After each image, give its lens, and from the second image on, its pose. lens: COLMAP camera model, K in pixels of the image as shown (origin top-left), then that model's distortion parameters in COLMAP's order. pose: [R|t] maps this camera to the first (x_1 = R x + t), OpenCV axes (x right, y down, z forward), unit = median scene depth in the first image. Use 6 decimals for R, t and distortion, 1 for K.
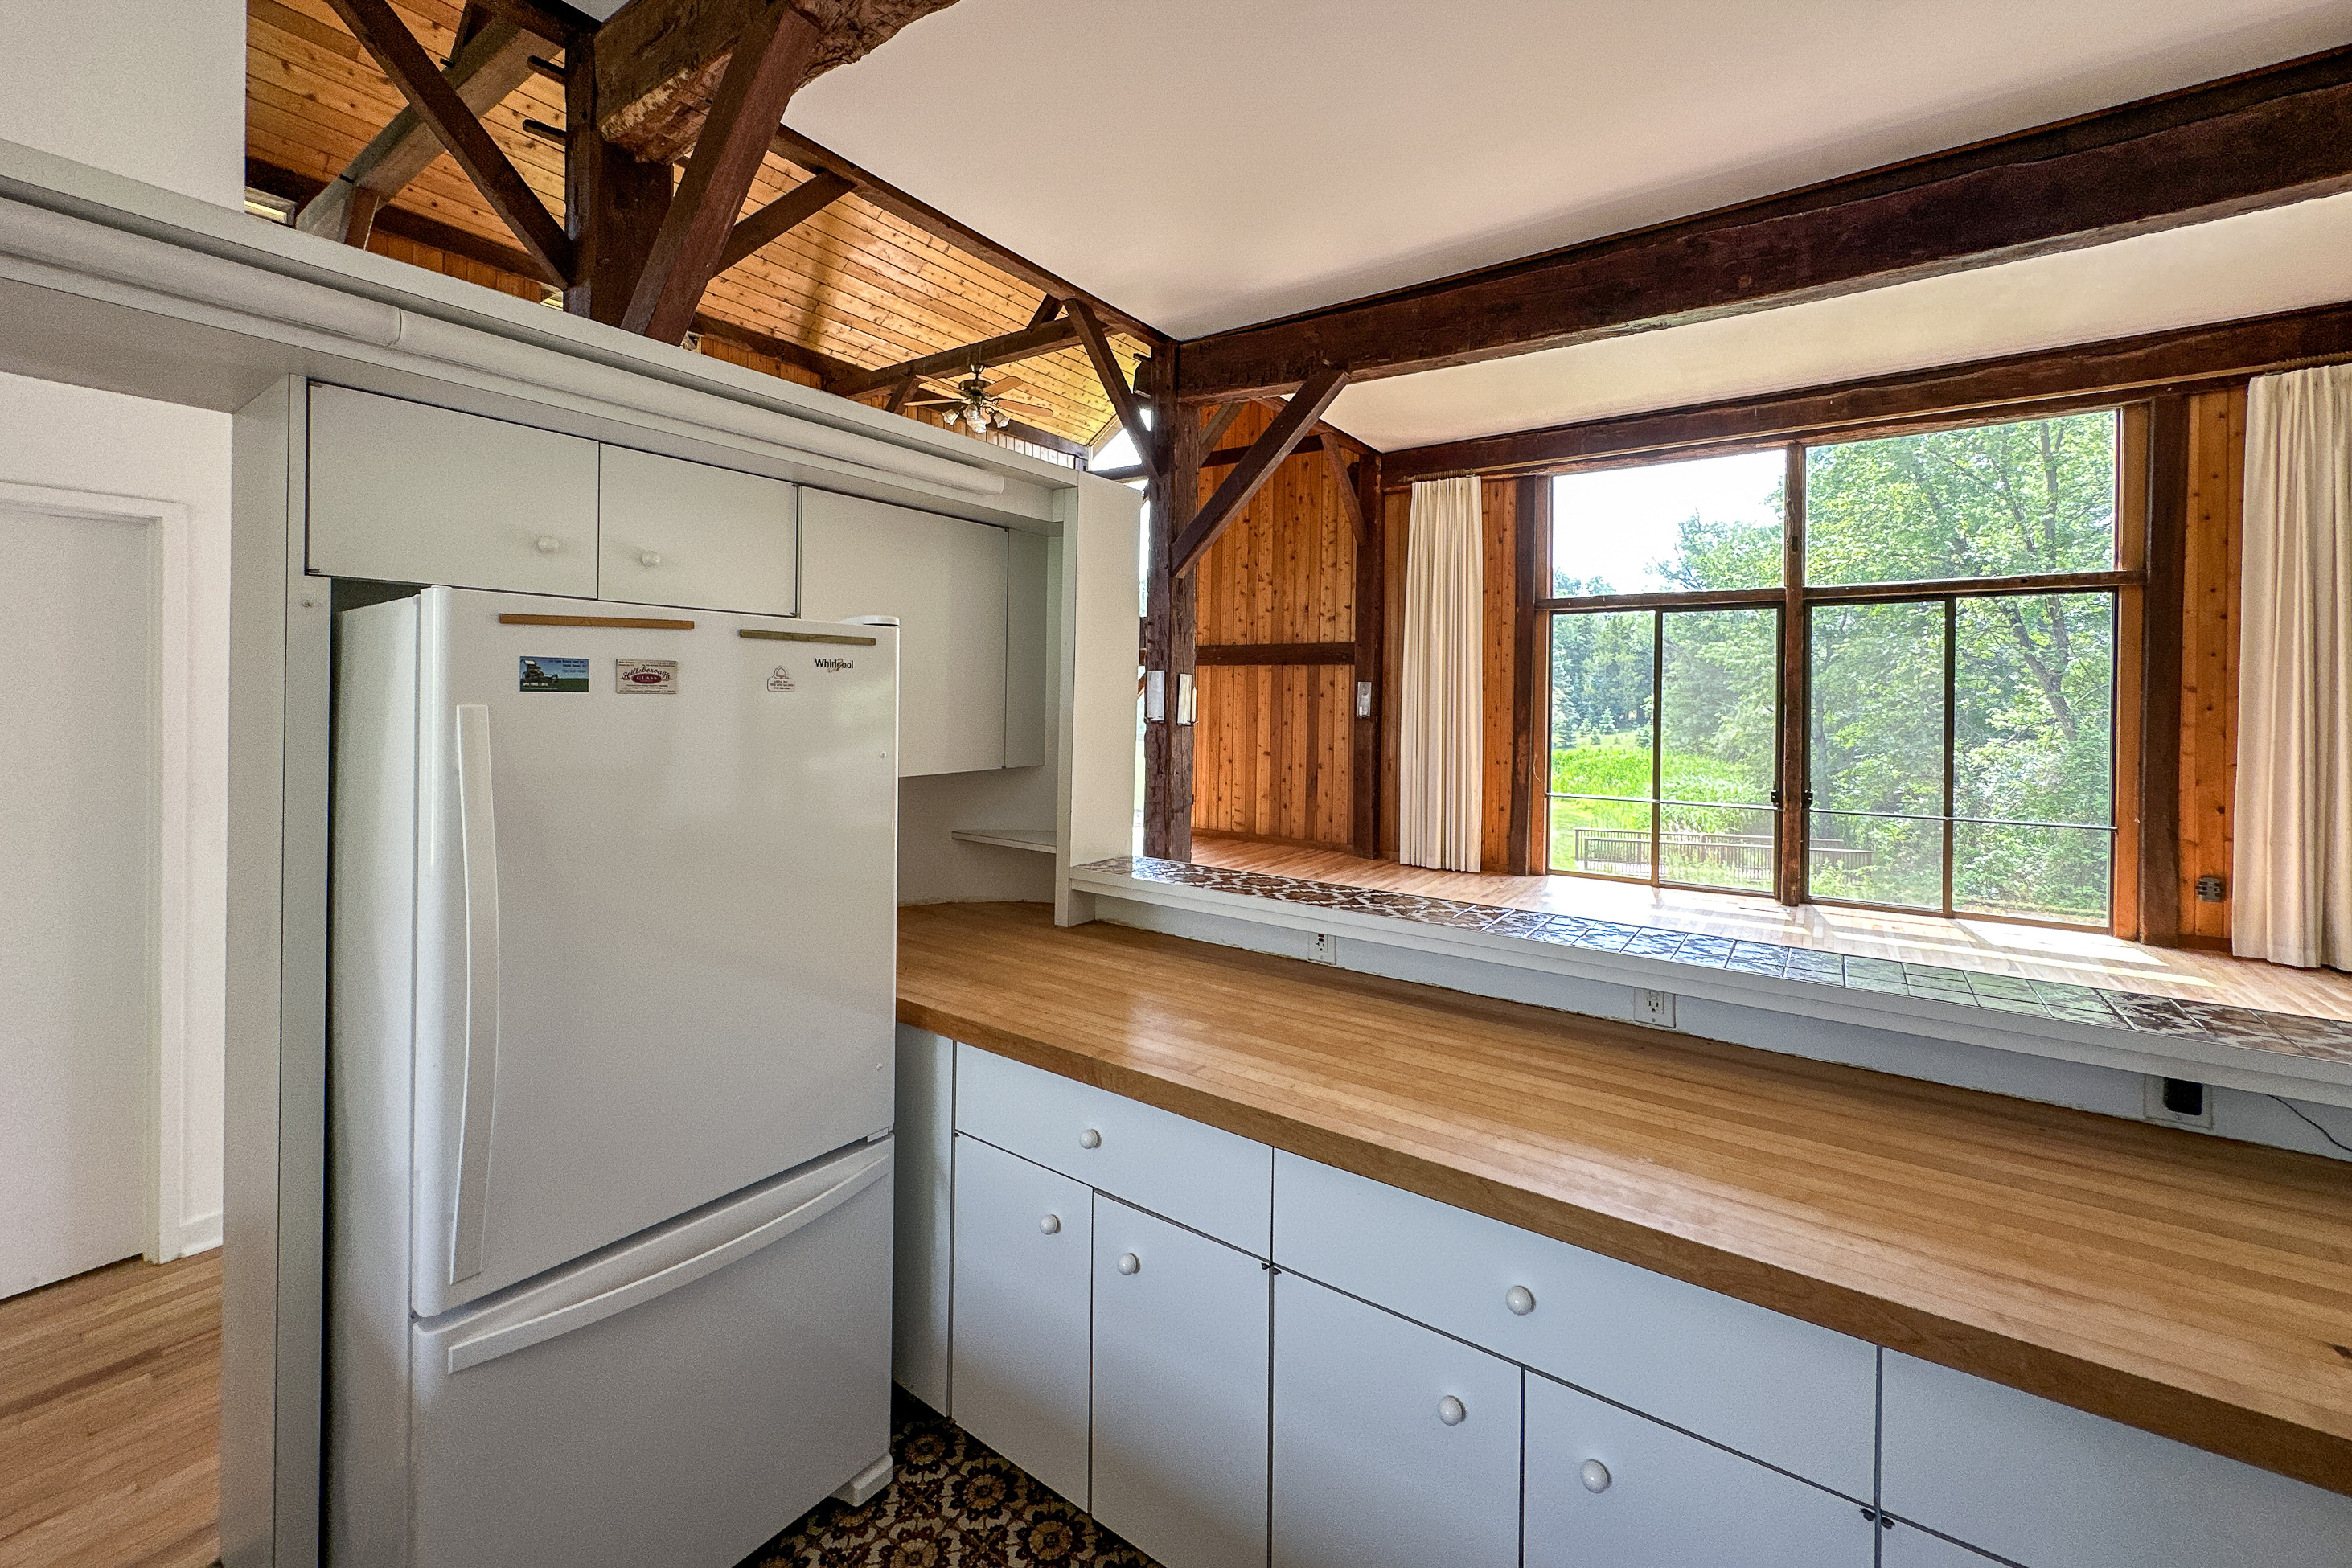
lens RADIAL K [[940.7, 0, 1173.1], [0, 940.7, 701.5], [0, 0, 1]] dist [-0.002805, 0.000114]
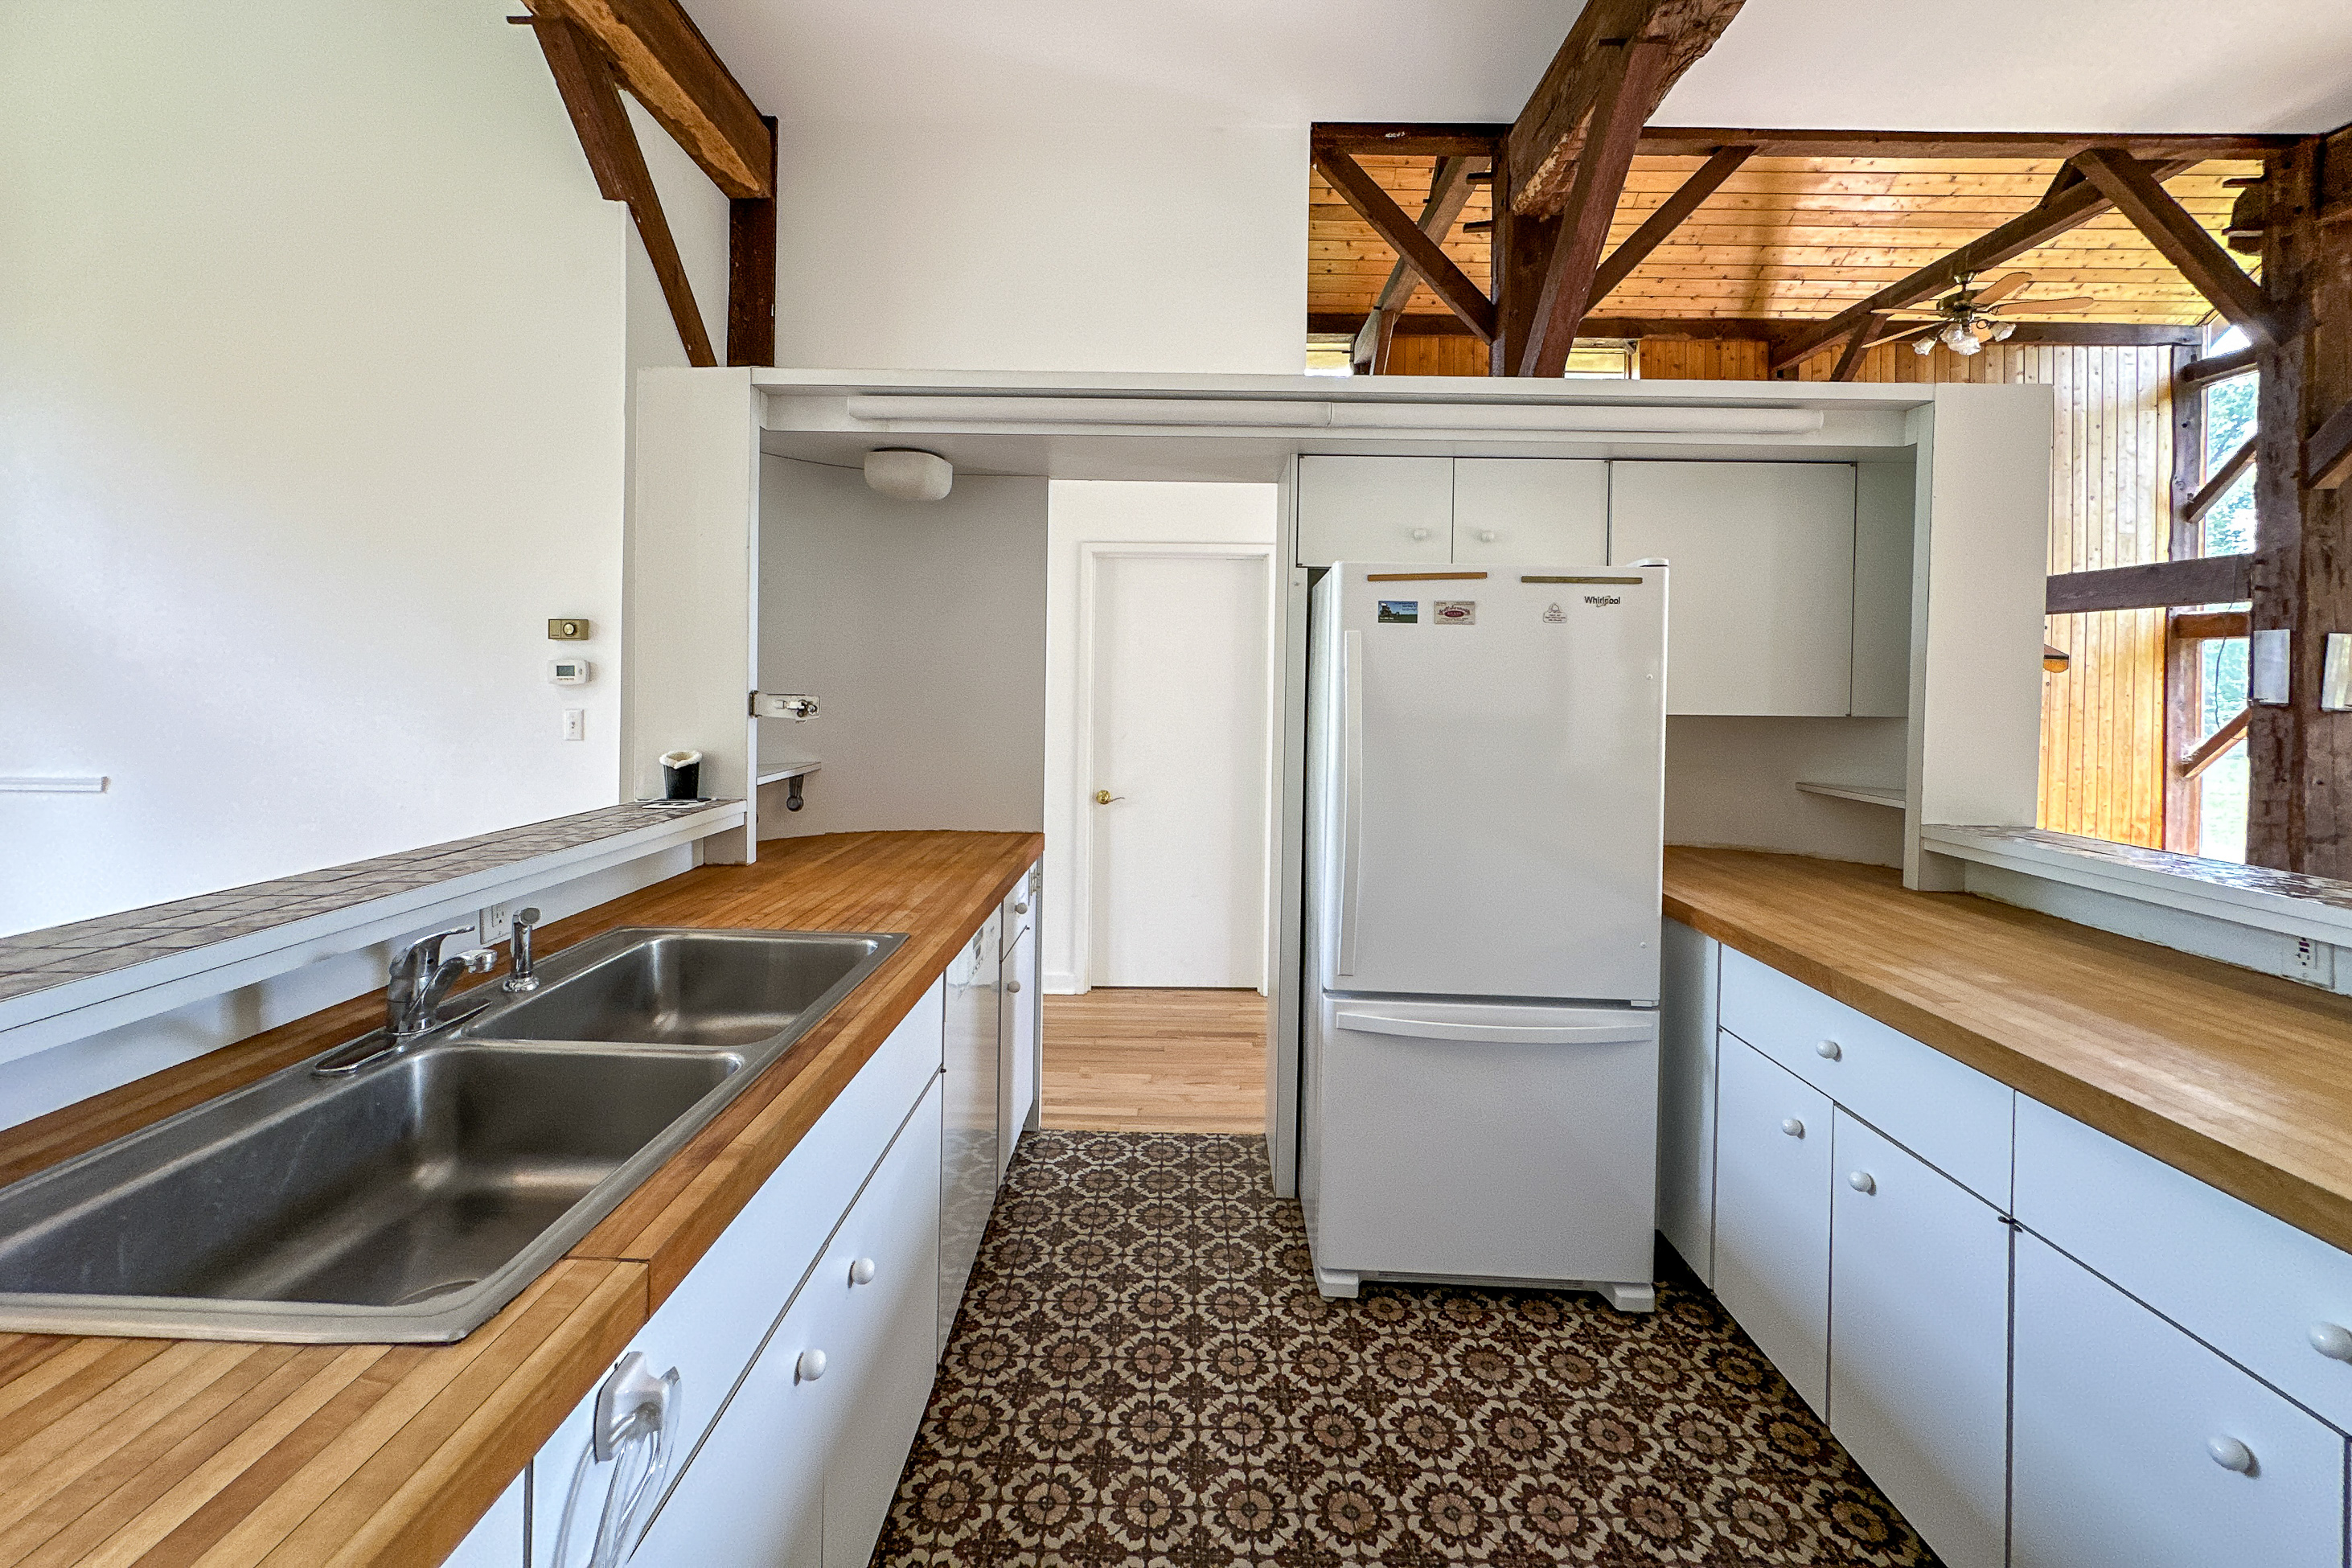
lens RADIAL K [[940.2, 0, 1175.6], [0, 940.2, 686.6], [0, 0, 1]] dist [-0.000818, 0.000054]
pose [[0.571024, 0.000325, -0.820933, 0.087356], [-0.012456, 0.999888, -0.008268, 0.023873], [0.820839, 0.014947, 0.570964, -0.040829]]
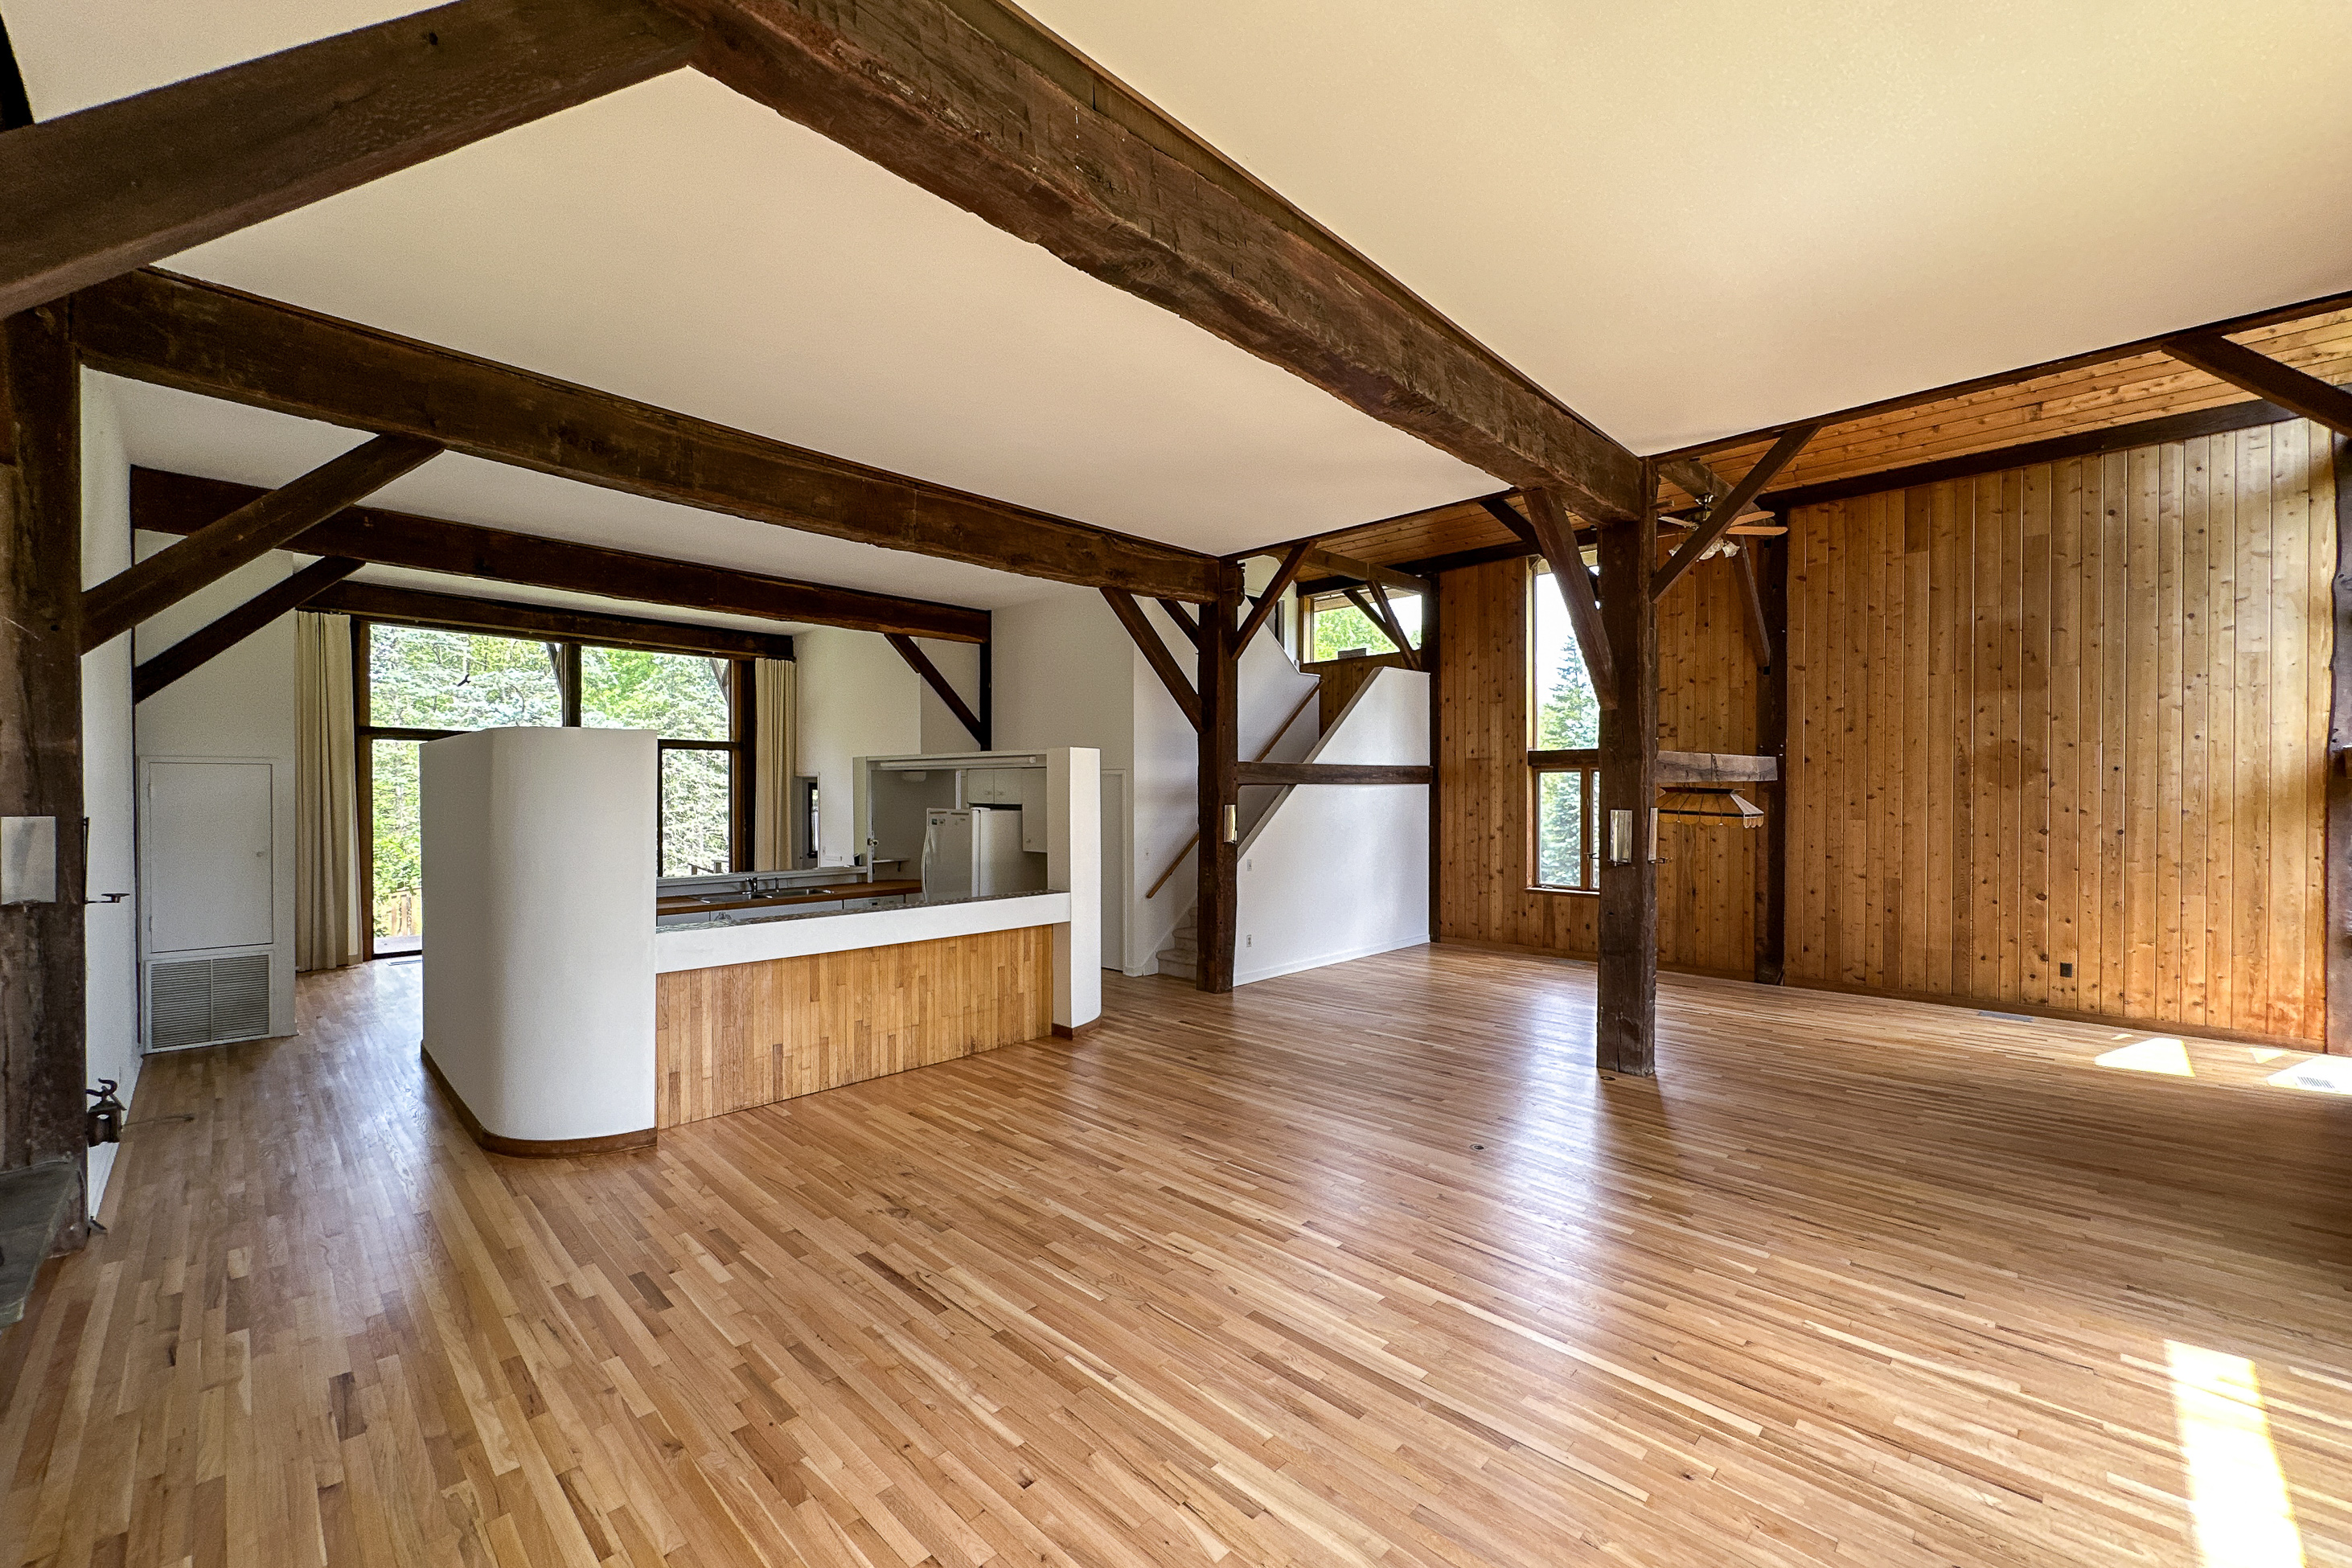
lens RADIAL K [[940.6, 0, 1174.0], [0, 940.6, 797.8], [0, 0, 1]] dist [-0.001870, 0.000399]
pose [[-0.161079, -0.004066, -0.986933, 1.027645], [-0.006657, 0.999973, -0.003033, -0.035905], [0.986919, 0.006082, -0.161102, 0.720802]]
